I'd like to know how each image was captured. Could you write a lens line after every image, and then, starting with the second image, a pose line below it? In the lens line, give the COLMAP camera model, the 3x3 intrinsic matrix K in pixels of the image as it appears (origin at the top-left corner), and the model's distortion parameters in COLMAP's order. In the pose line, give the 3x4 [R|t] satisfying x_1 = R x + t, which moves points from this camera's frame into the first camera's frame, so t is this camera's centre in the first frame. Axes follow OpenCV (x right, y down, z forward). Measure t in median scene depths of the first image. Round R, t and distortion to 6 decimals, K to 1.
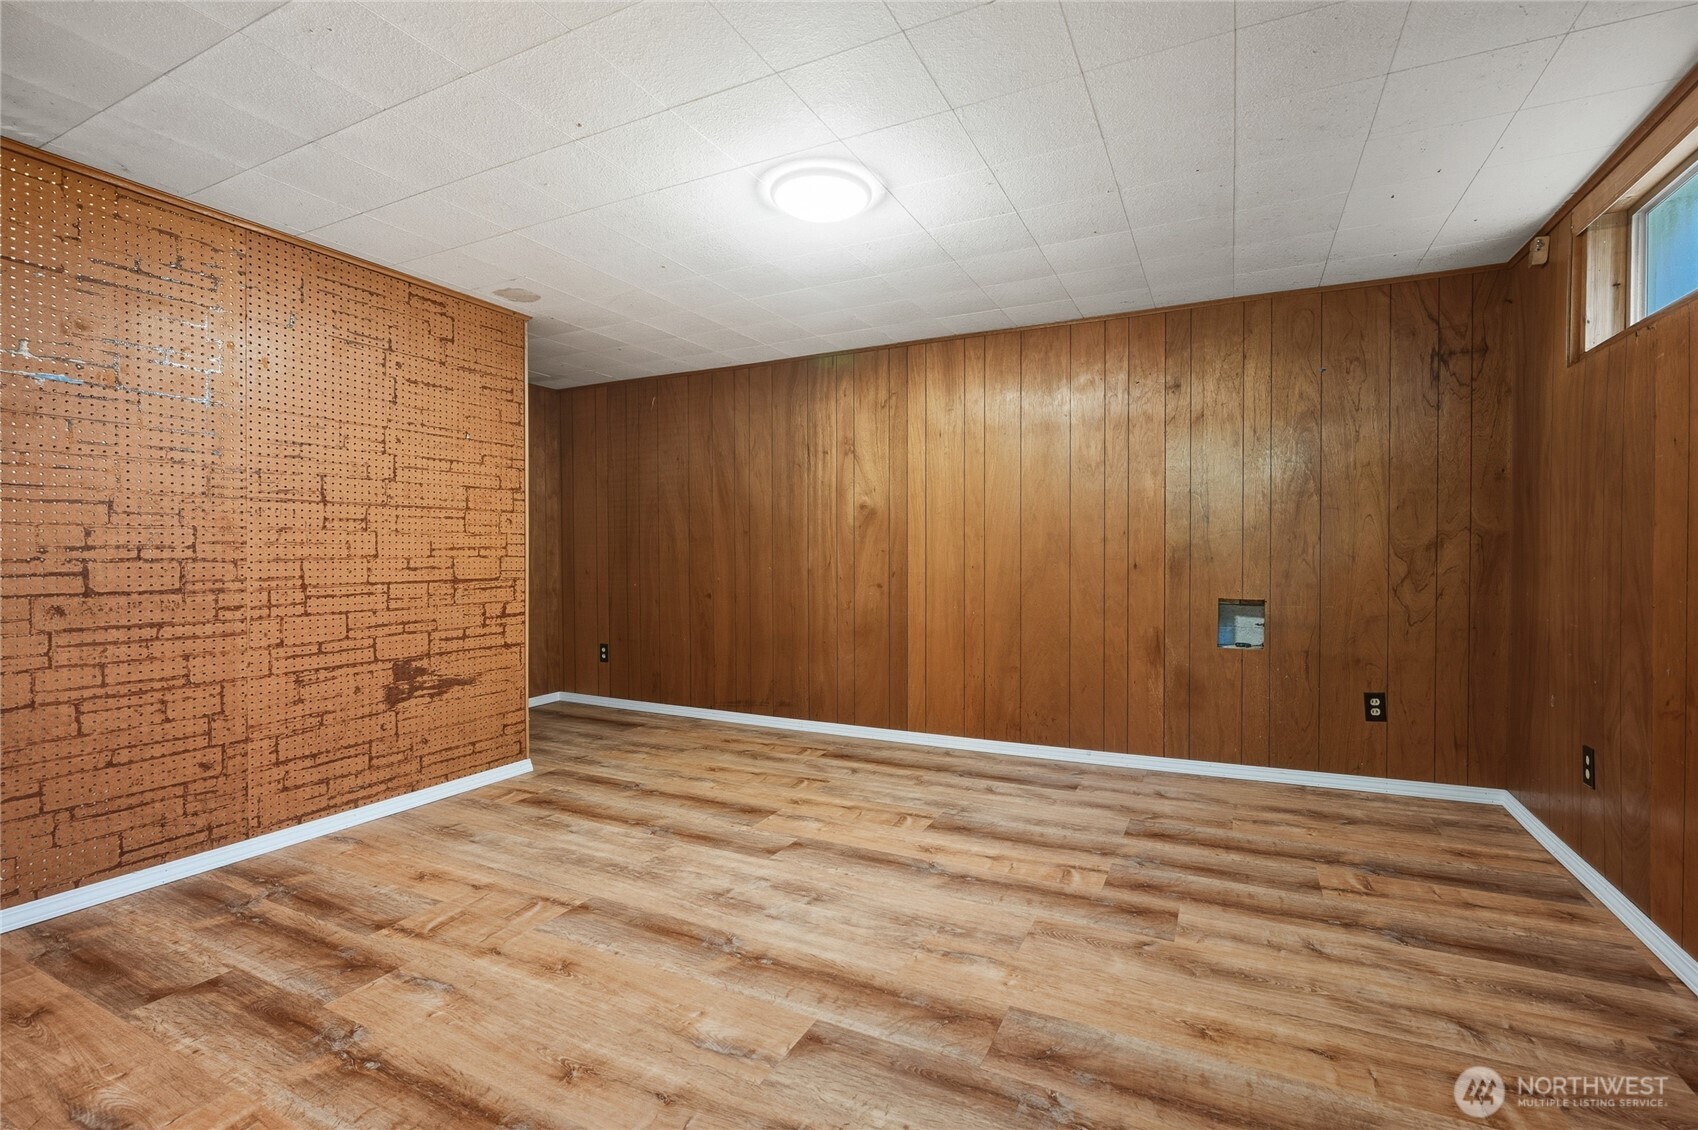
lens RADIAL K [[766.3, 0, 850.9], [0, 766.3, 561.5], [0, 0, 1]] dist [0.000493, -0.000016]
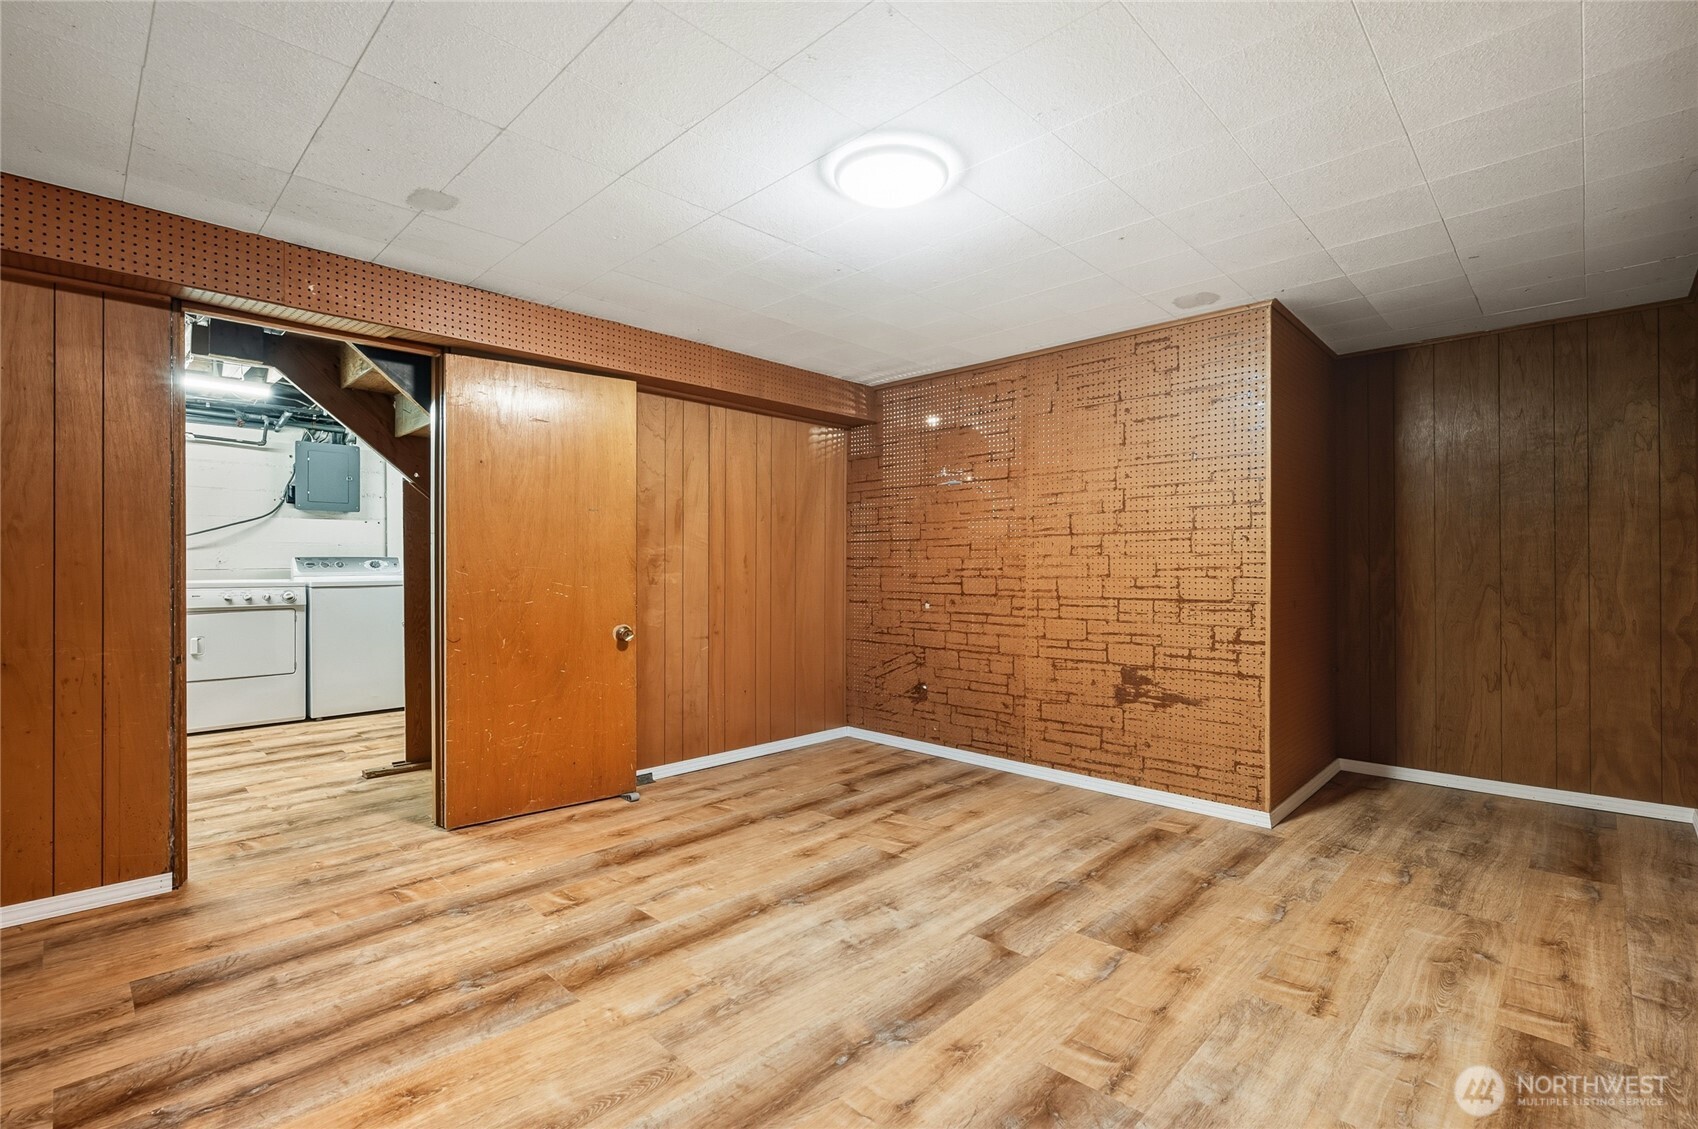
lens RADIAL K [[766.3, 0, 850.9], [0, 766.3, 561.0], [0, 0, 1]] dist [0.000493, -0.000016]
pose [[-0.303675, -0.004526, -0.952765, 0.677058], [-0.006260, 0.999977, -0.002755, -0.025080], [0.952755, 0.005128, -0.303696, 1.015711]]
